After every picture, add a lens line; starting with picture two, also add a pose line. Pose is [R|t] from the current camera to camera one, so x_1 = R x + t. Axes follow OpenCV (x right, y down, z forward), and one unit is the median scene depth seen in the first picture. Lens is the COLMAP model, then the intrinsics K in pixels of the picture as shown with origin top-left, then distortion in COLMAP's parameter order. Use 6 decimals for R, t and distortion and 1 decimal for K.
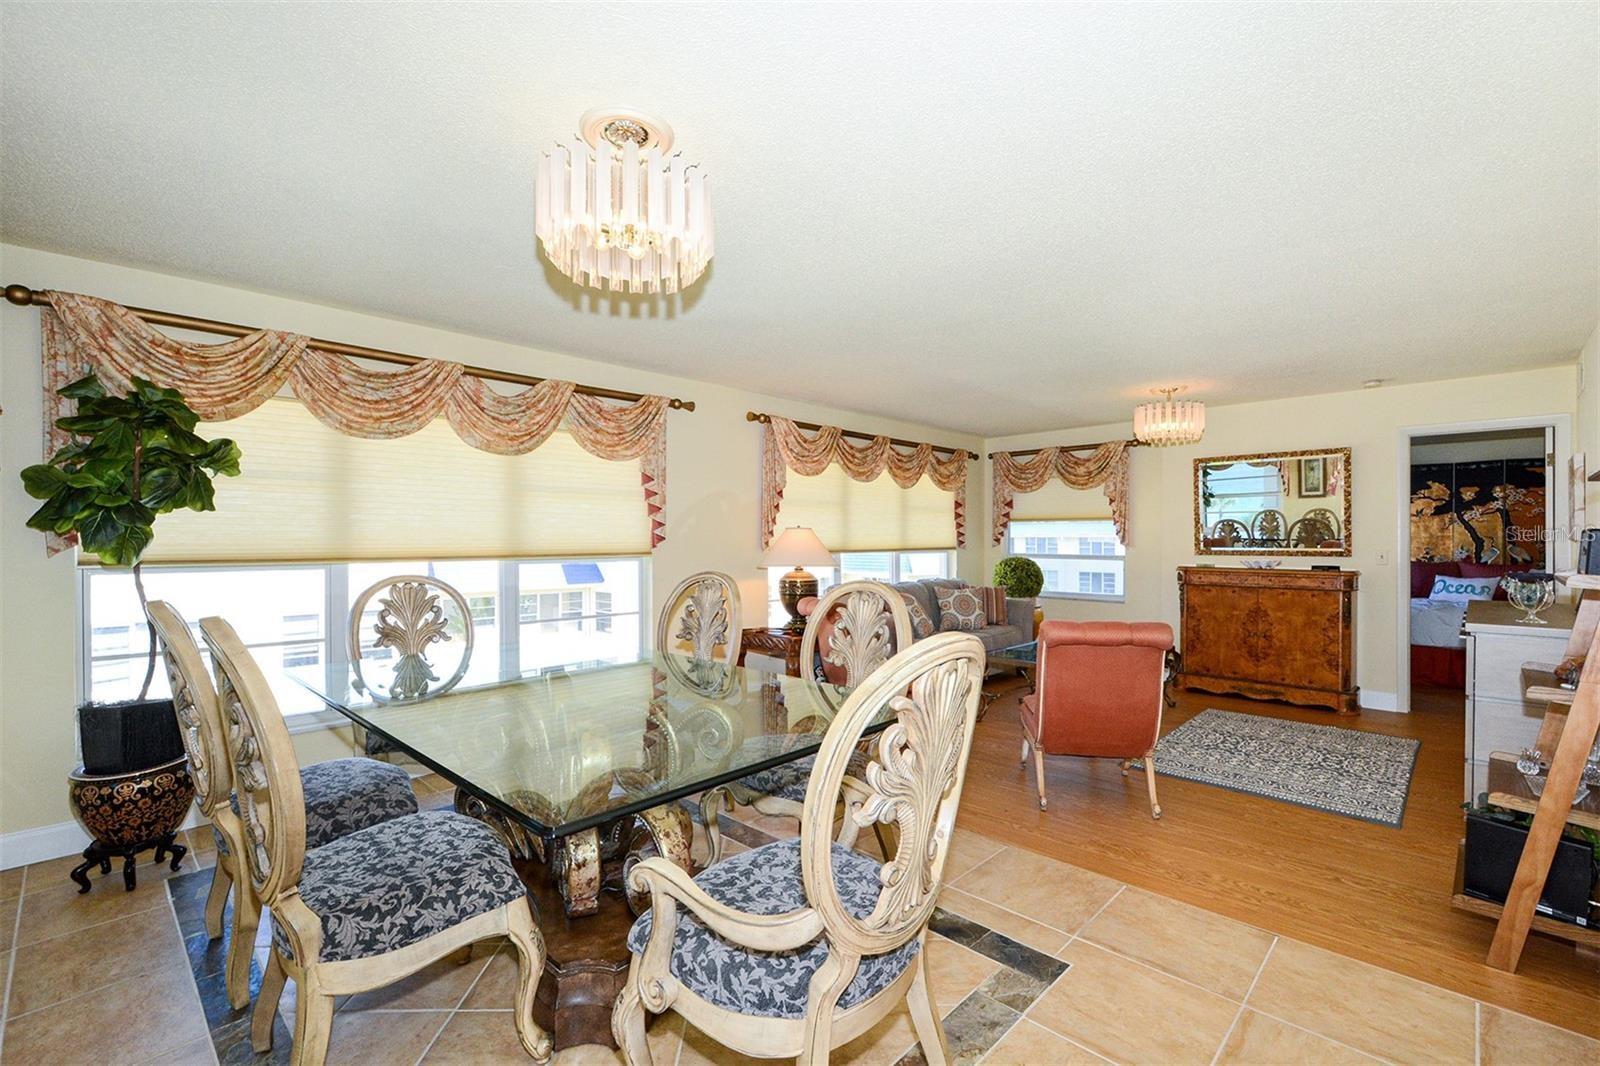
lens RADIAL K [[713.5, 0, 814.1], [0, 713.5, 540.2], [0, 0, 1]] dist [0.001086, -0.004271]
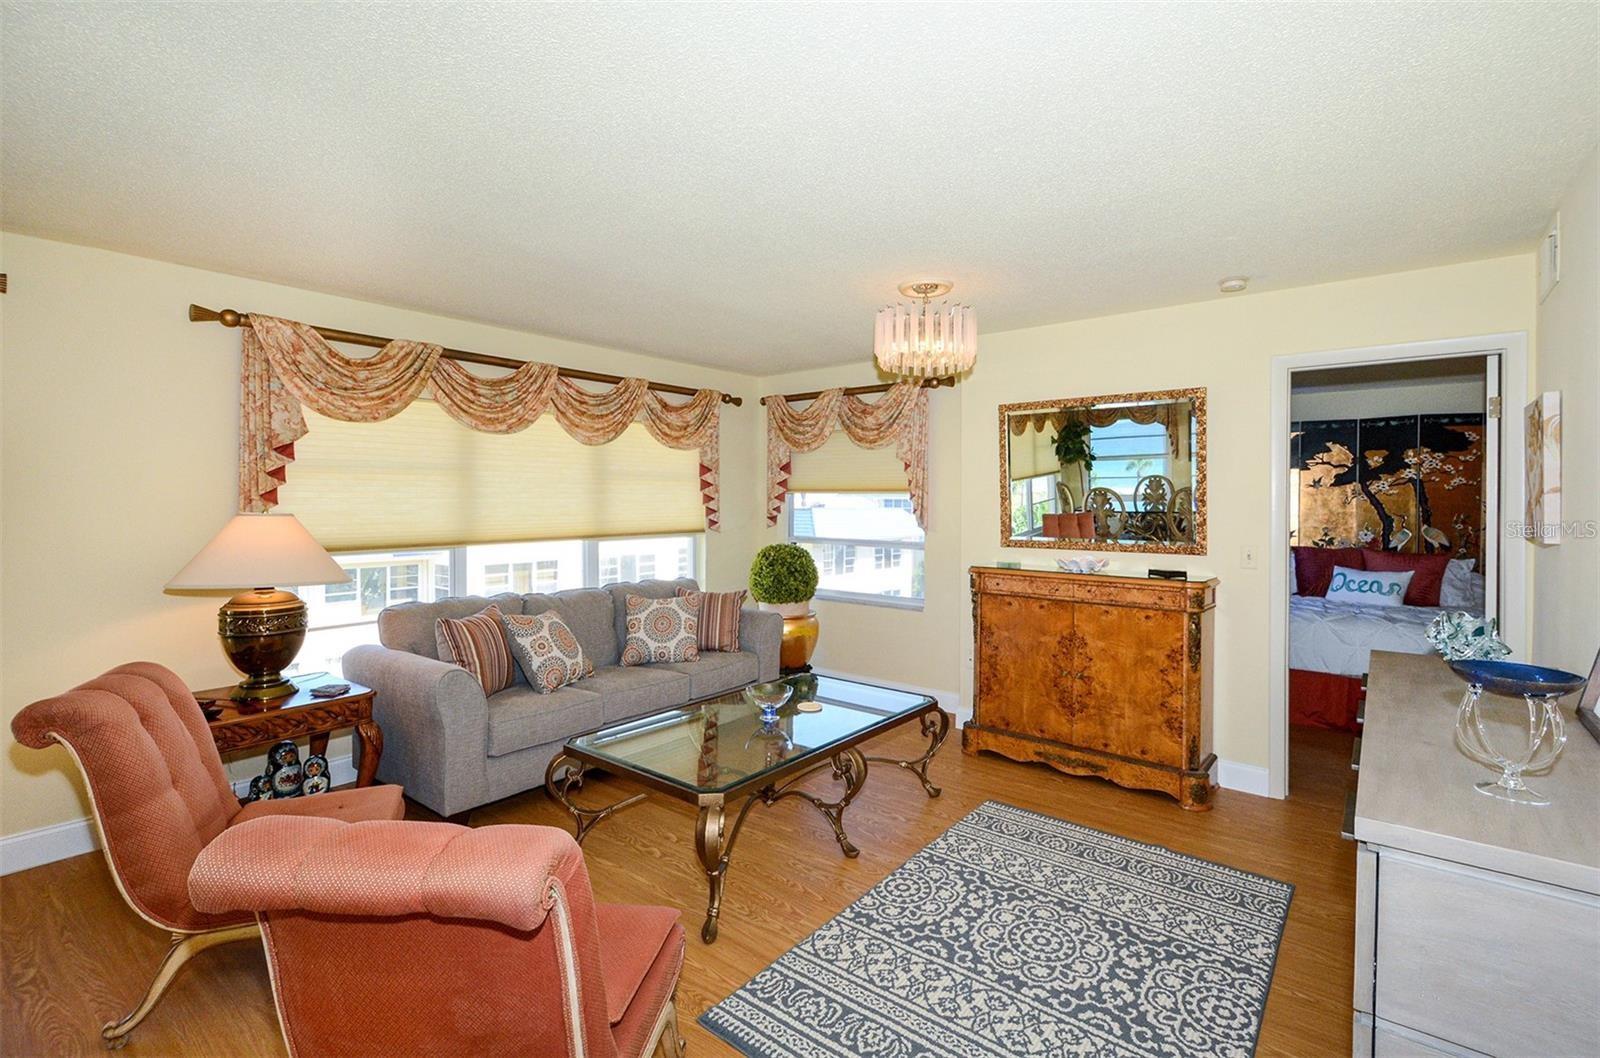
lens RADIAL K [[713.5, 0, 844.0], [0, 713.5, 504.7], [0, 0, 1]] dist [0.001086, -0.004271]
pose [[0.994913, 0.000933, 0.100735, 0.310801], [-0.001832, 0.999959, 0.008835, -0.024472], [-0.100723, -0.008975, 0.994874, 0.334255]]
